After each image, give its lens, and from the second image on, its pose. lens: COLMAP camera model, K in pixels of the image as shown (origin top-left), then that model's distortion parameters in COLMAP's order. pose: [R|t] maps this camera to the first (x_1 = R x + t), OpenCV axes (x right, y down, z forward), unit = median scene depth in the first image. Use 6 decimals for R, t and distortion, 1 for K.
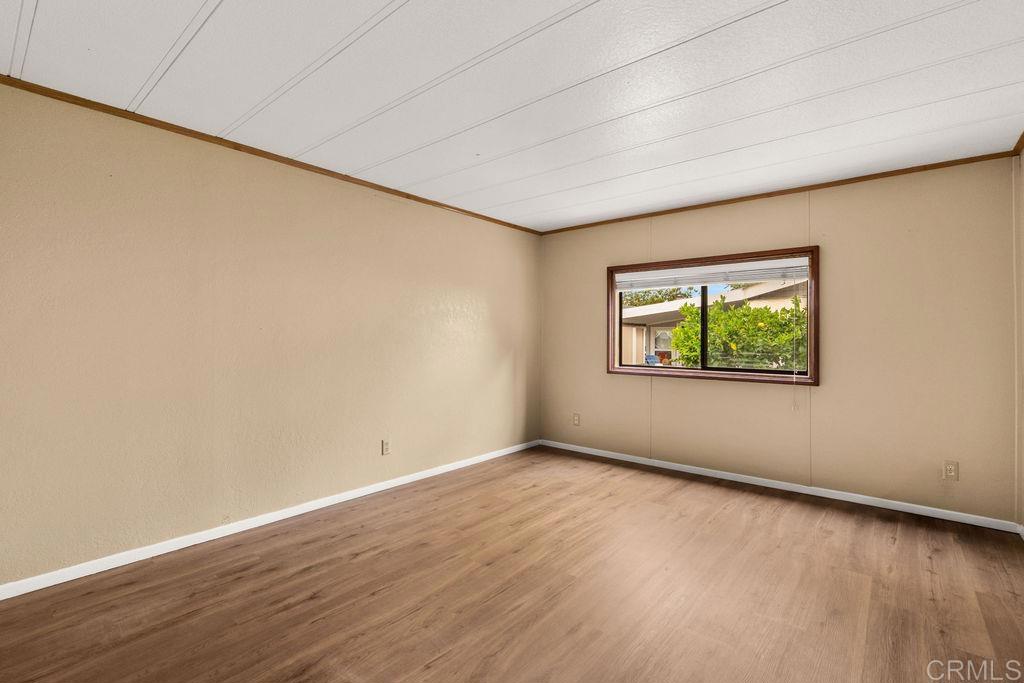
lens RADIAL K [[467.8, 0, 508.7], [0, 467.8, 338.2], [0, 0, 1]] dist [-0.012056, 0.004286]
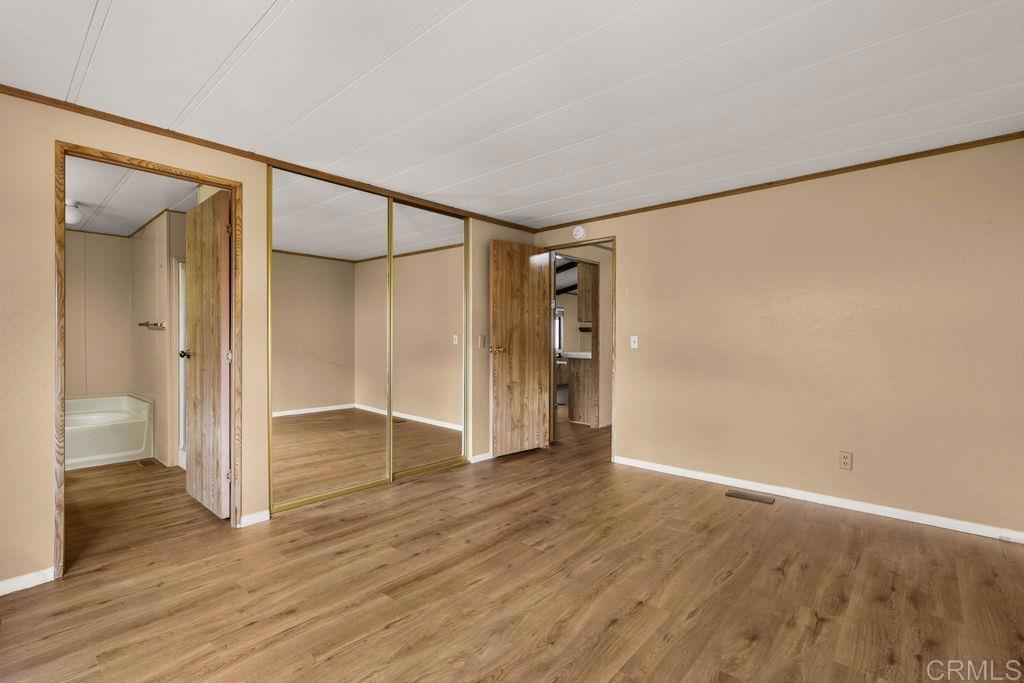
lens RADIAL K [[467.8, 0, 512.2], [0, 467.8, 344.7], [0, 0, 1]] dist [-0.012056, 0.004286]
pose [[-0.999714, -0.003866, 0.023603, 0.188278], [-0.003566, 0.999913, 0.012732, 0.004112], [-0.023650, 0.012644, -0.999640, 2.021608]]
